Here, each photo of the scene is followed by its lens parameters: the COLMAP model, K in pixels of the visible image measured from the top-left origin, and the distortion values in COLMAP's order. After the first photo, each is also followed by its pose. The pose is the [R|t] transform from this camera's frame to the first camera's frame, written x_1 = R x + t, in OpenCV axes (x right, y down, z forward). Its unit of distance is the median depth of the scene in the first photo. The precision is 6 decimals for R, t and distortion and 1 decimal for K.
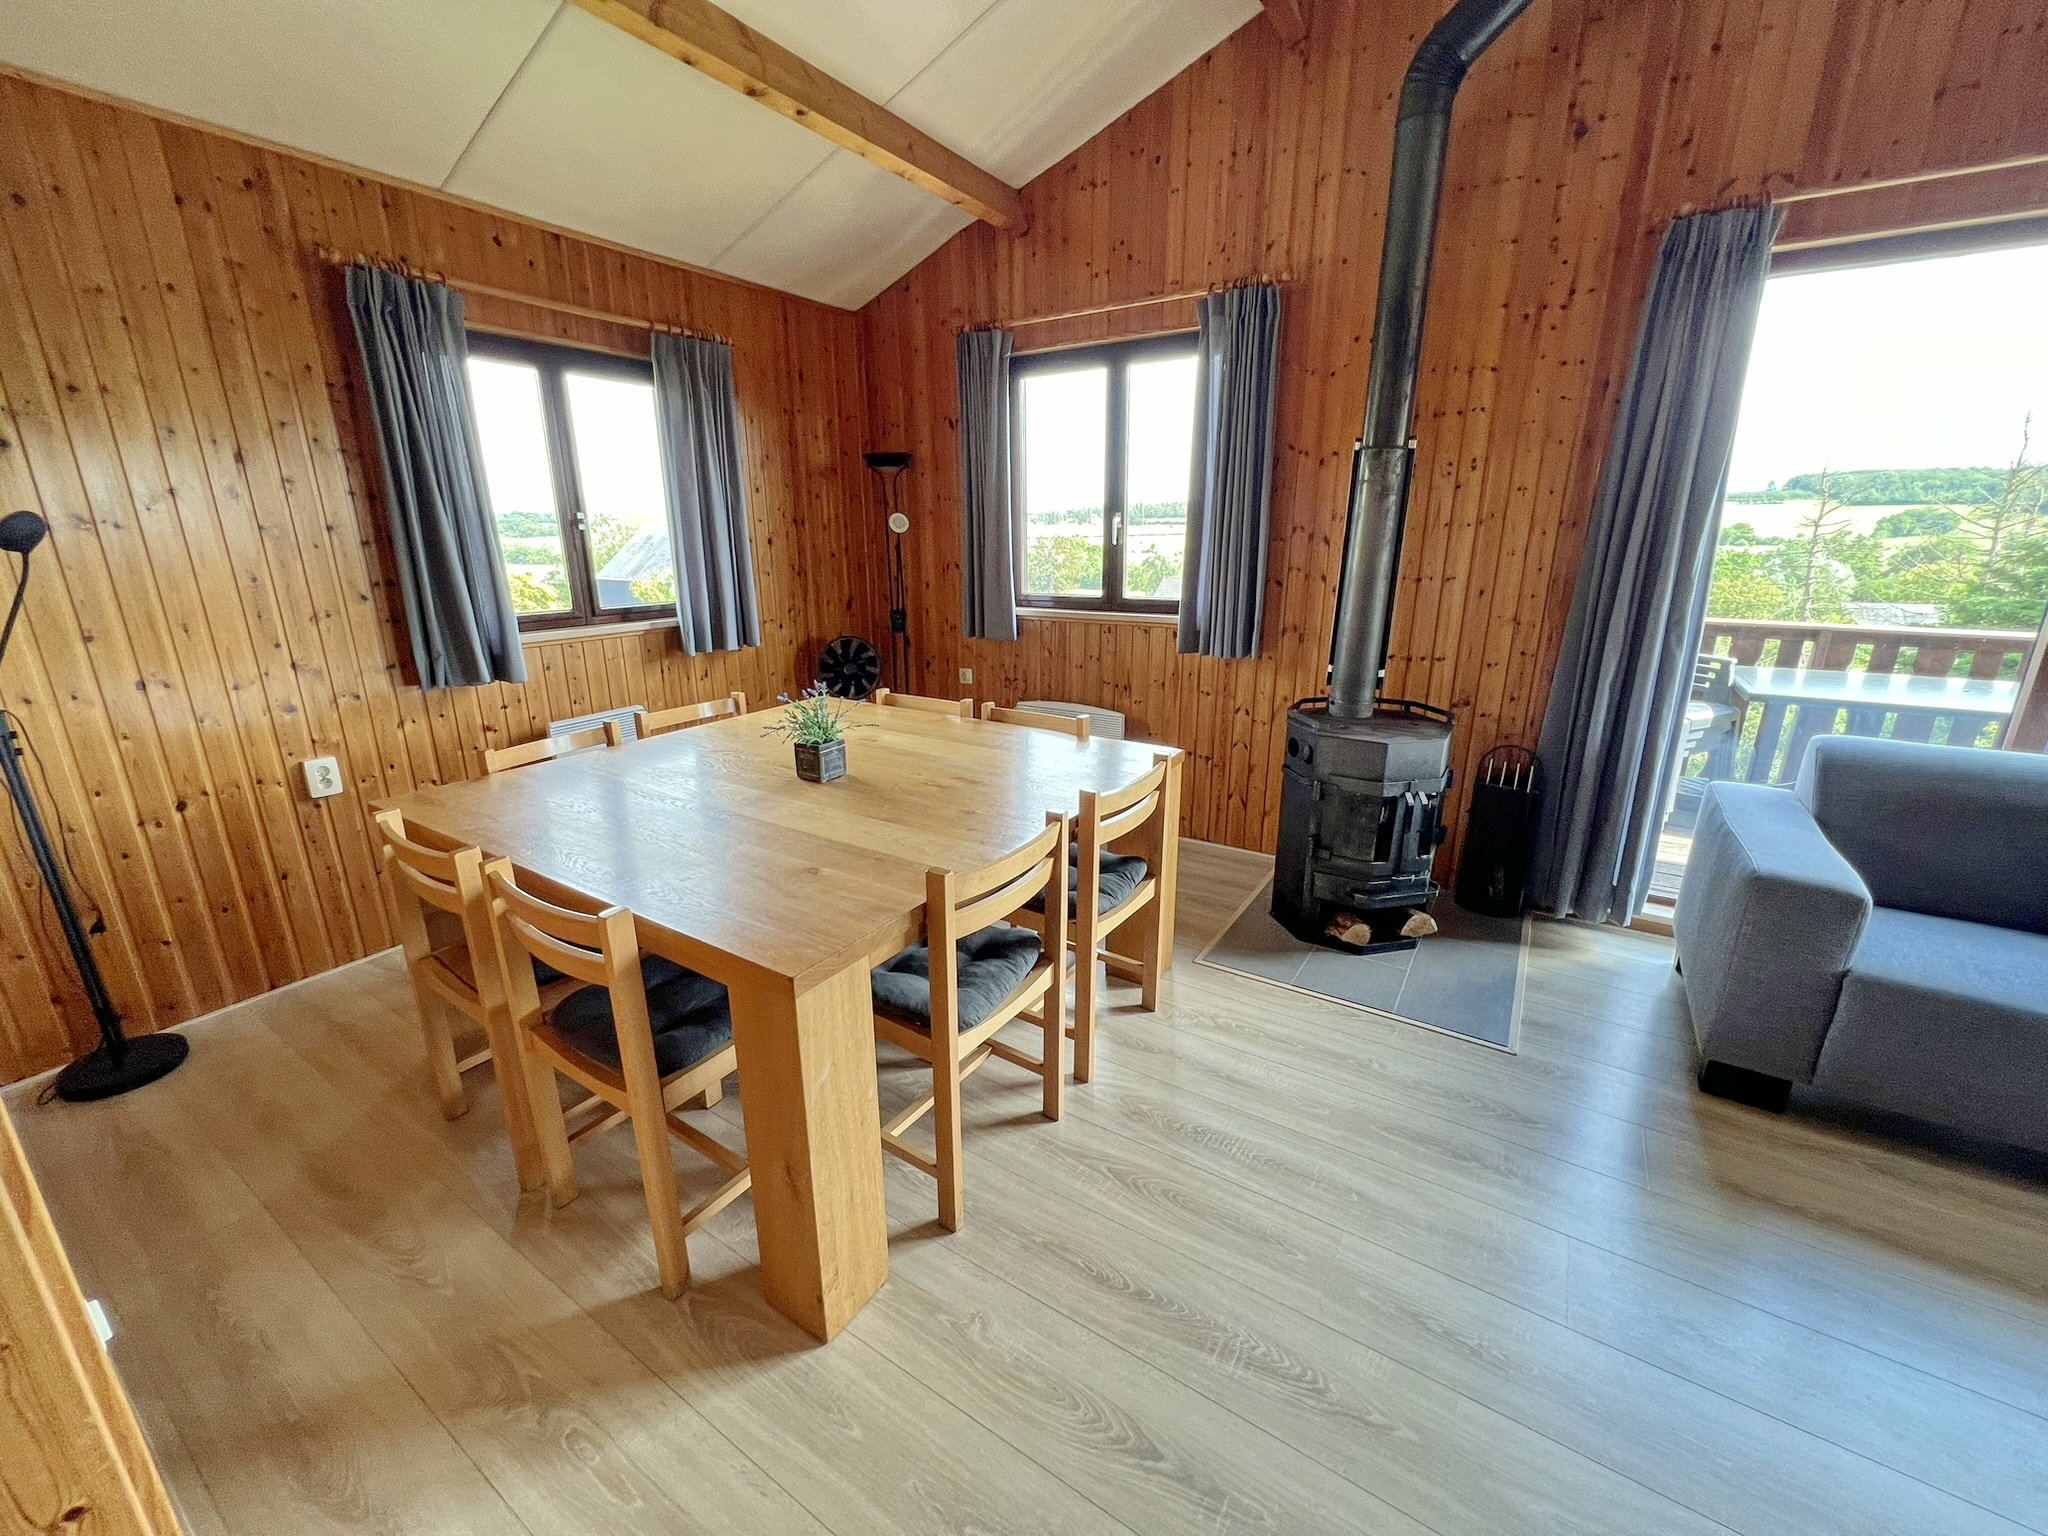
lens RADIAL K [[814.8, 0, 1019.2], [0, 814.8, 765.6], [0, 0, 1]] dist [-0.000720, 0.000158]
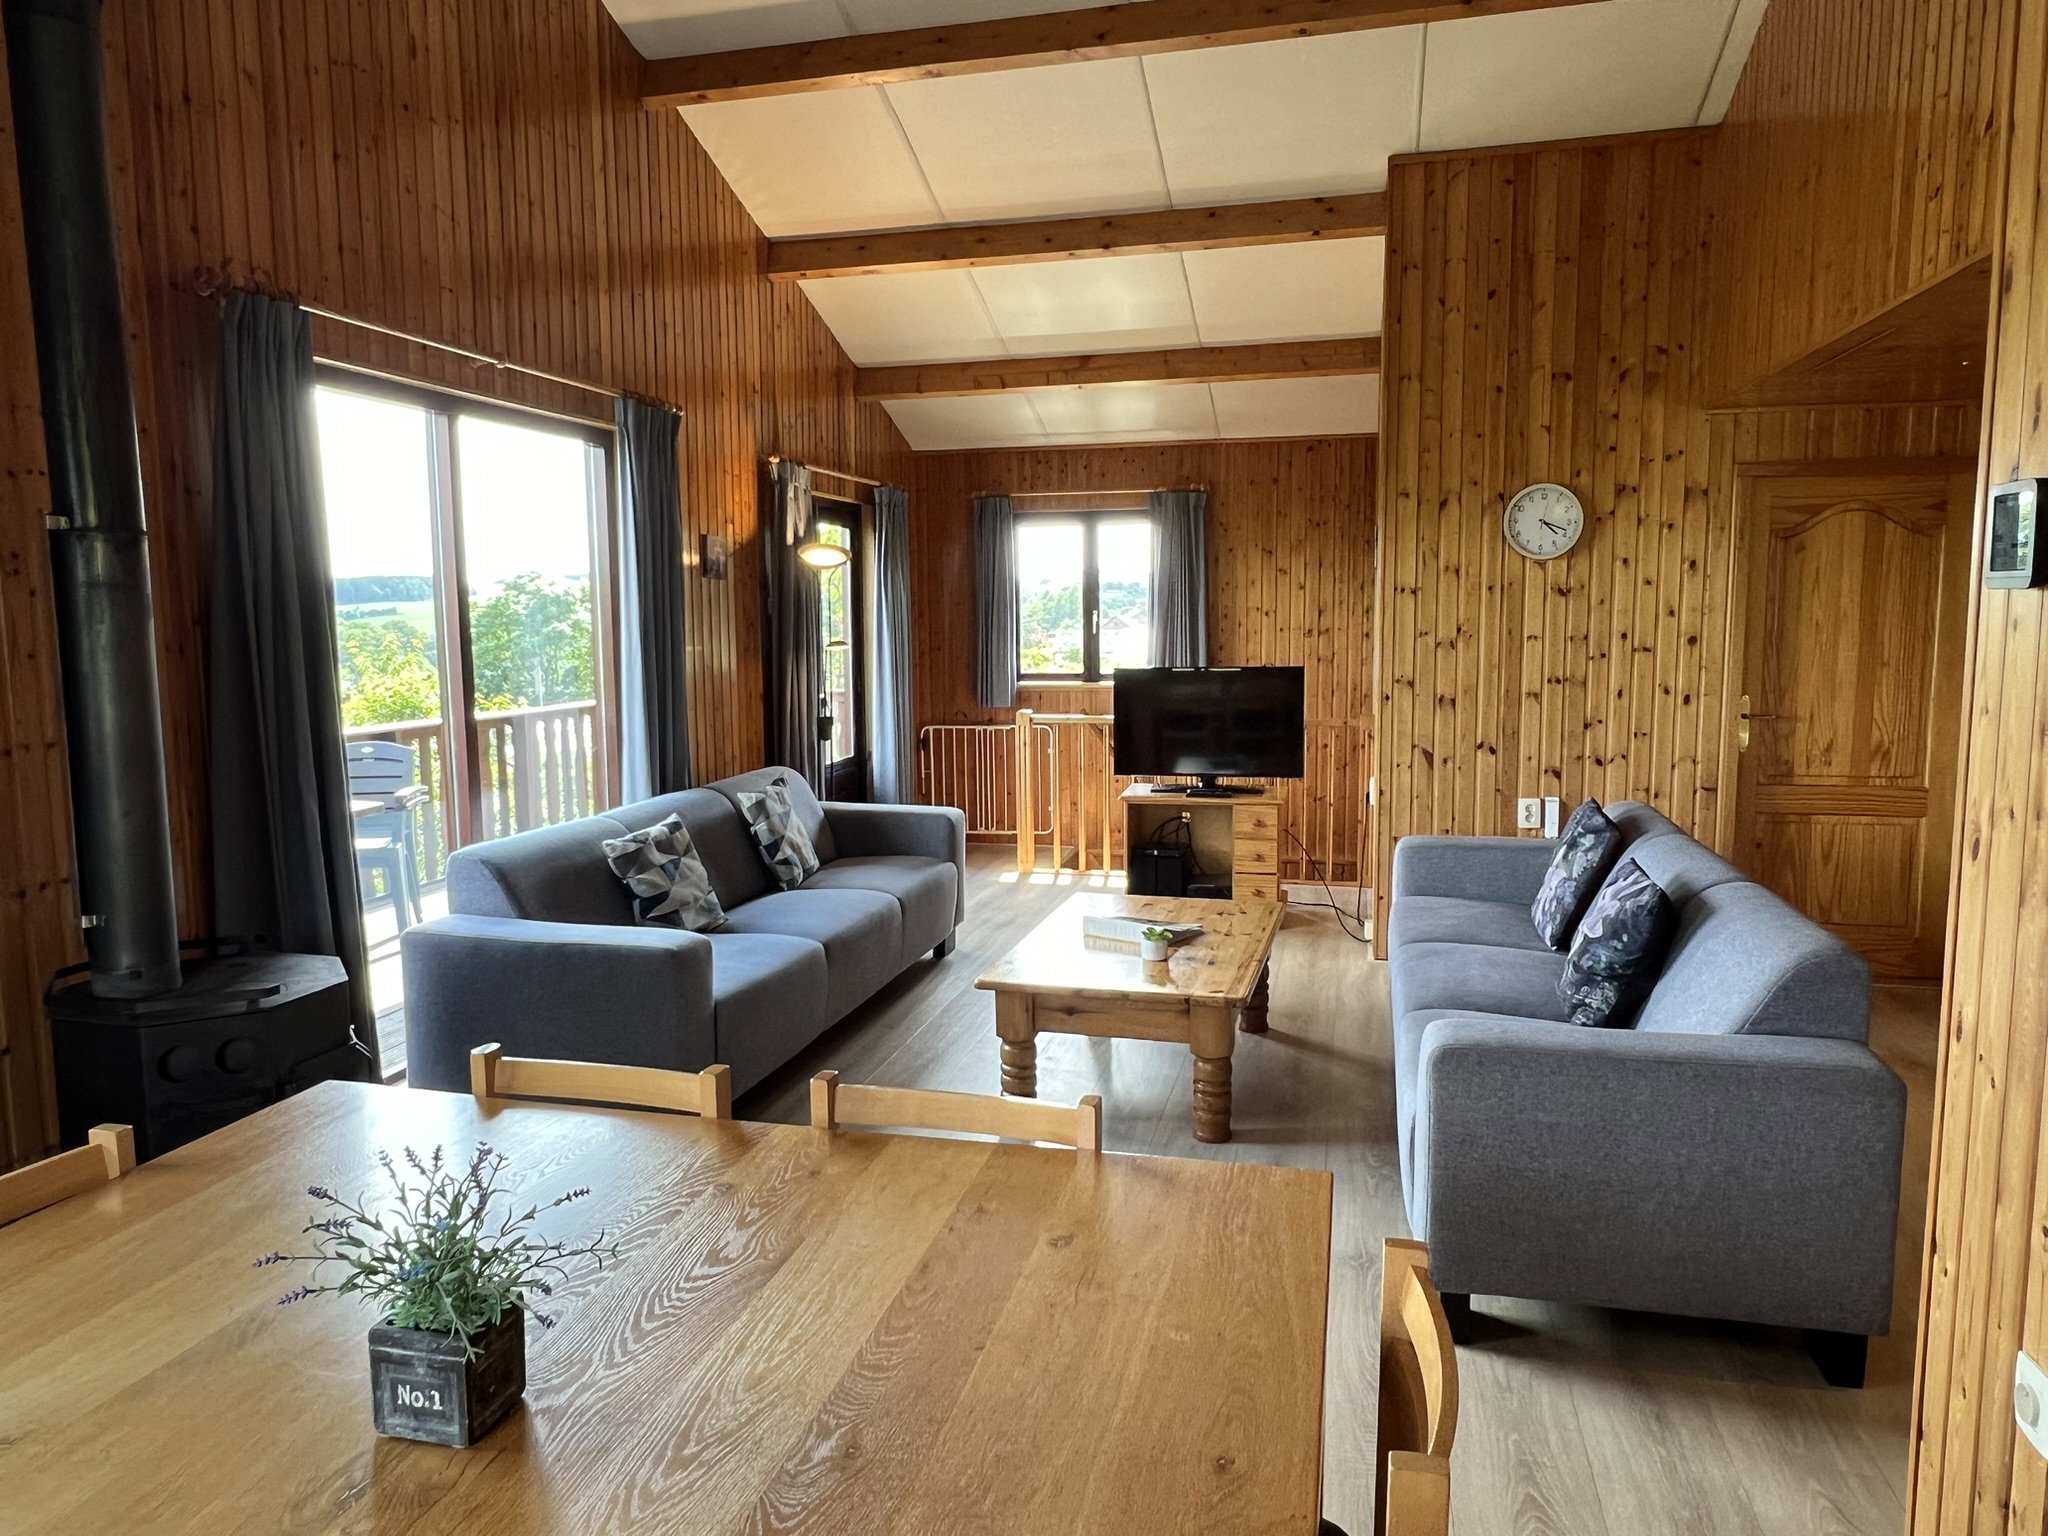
lens RADIAL K [[1388.0, 0, 1005.0], [0, 1388.0, 778.6], [0, 0, 1]] dist [0.000809, -0.002238]
pose [[-0.317479, -0.109899, 0.941875, -0.654859], [0.268247, 0.942283, 0.200365, -0.231466], [-0.909533, 0.316267, -0.269675, 0.680132]]
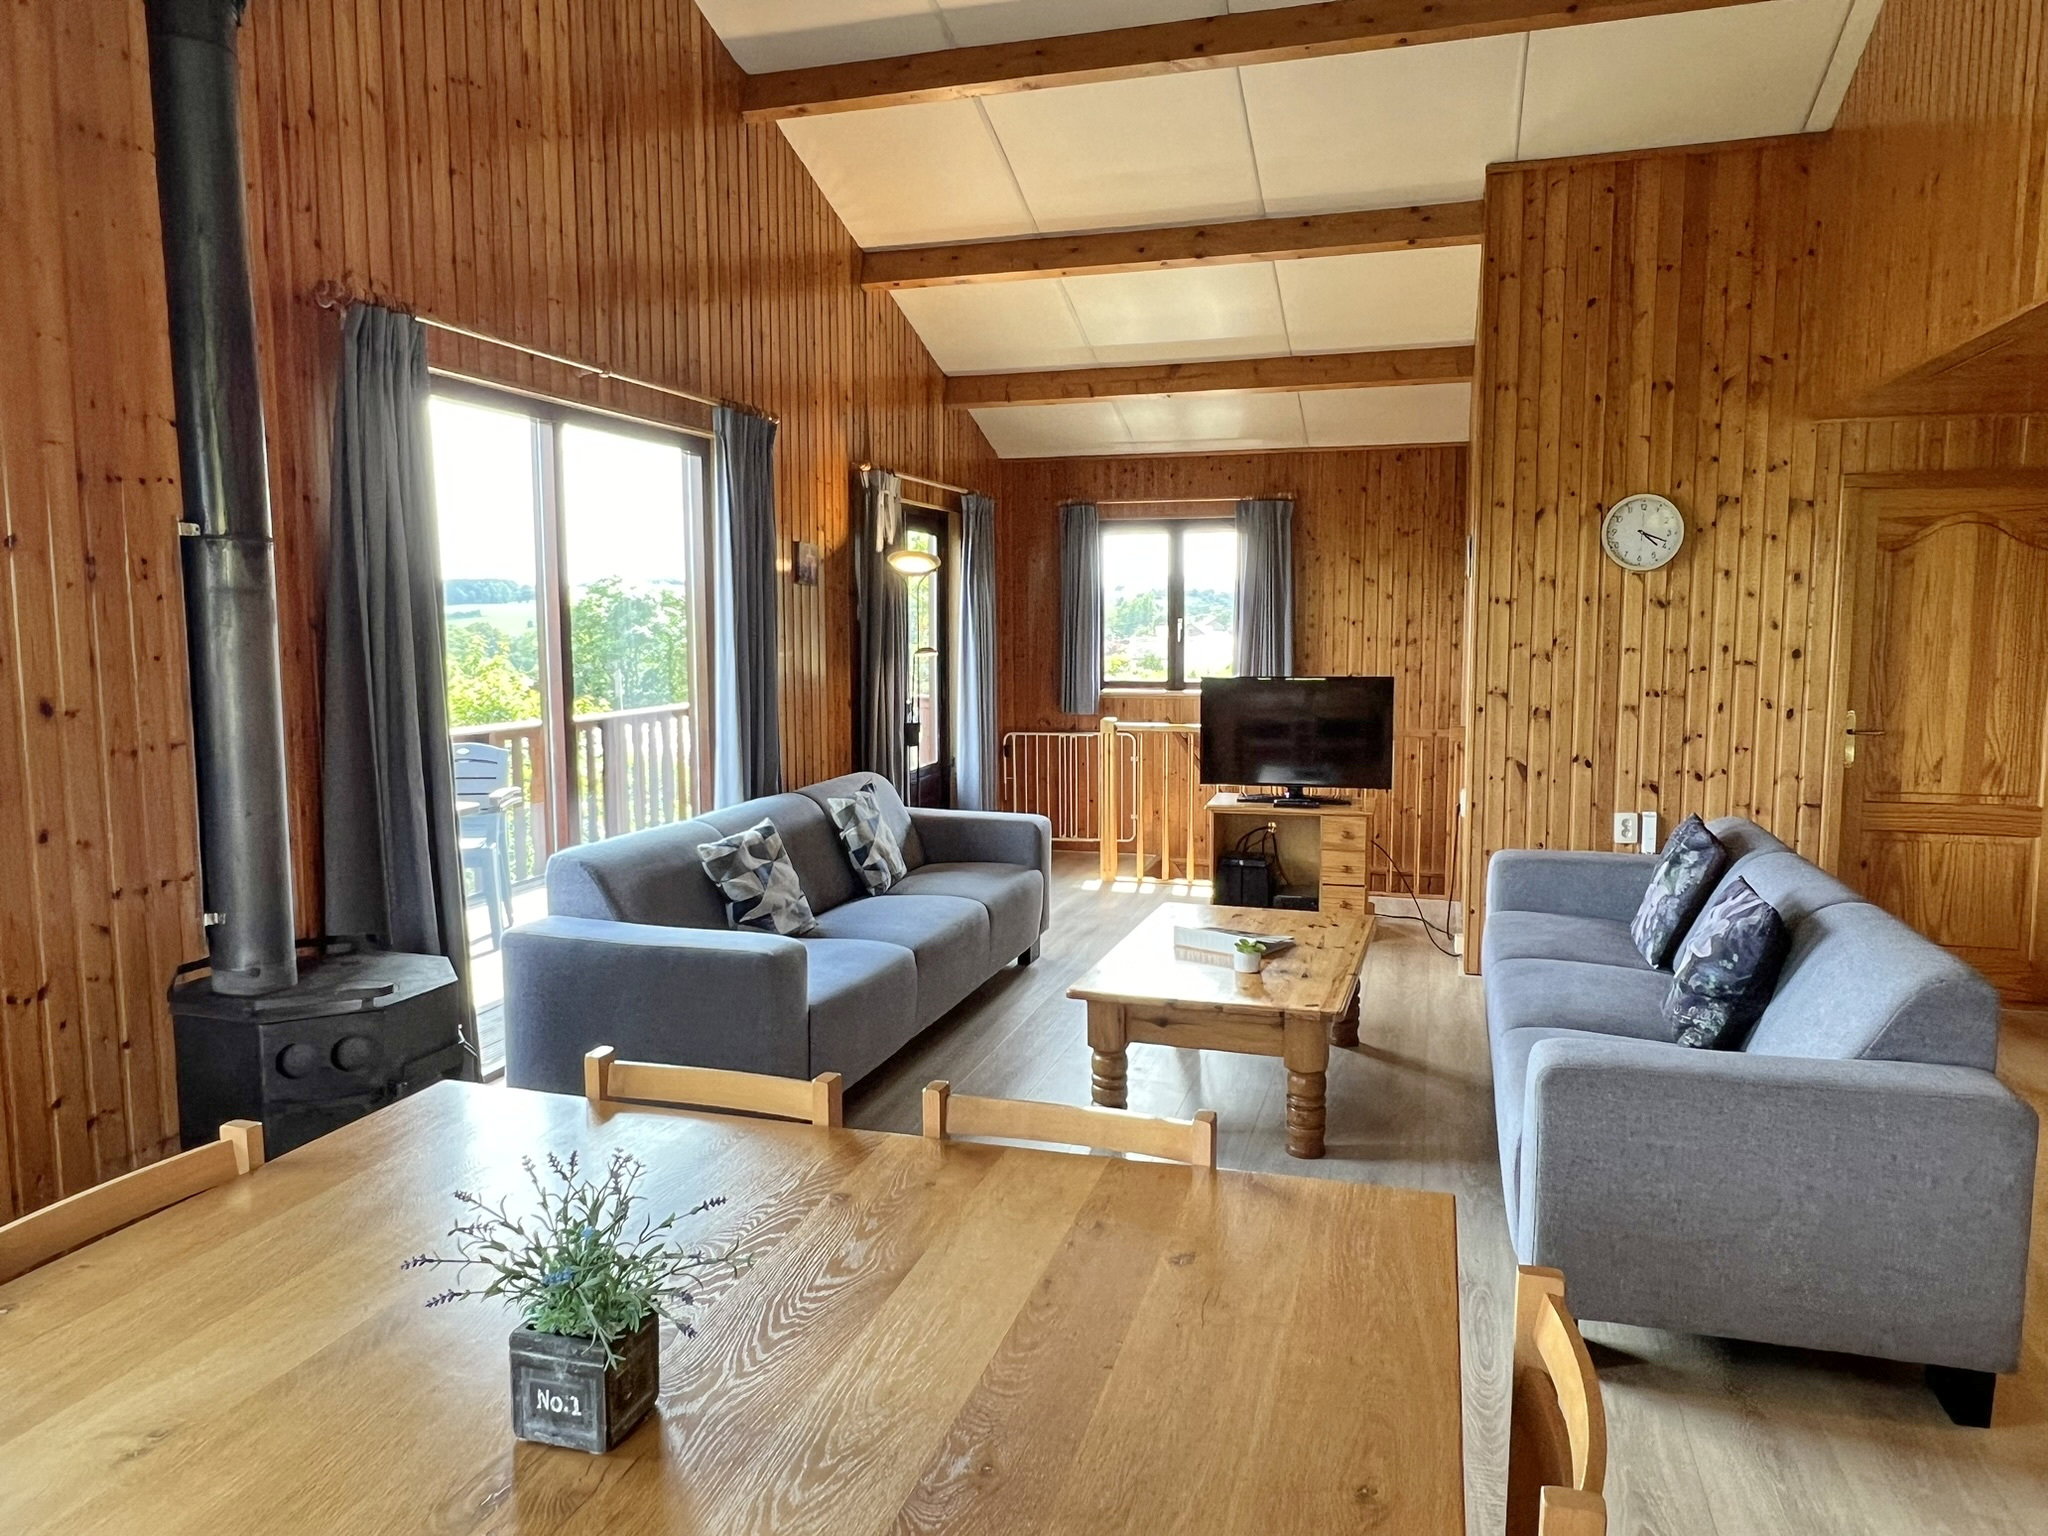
lens RADIAL K [[1387.9, 0, 1024.0], [0, 1387.9, 768.0], [0, 0, 1]] dist [0.000693, -0.003113]
pose [[-0.280957, -0.102100, 0.954274, -0.646795], [0.265041, 0.947401, 0.179398, -0.240350], [-0.922397, 0.303325, -0.239118, 0.700069]]
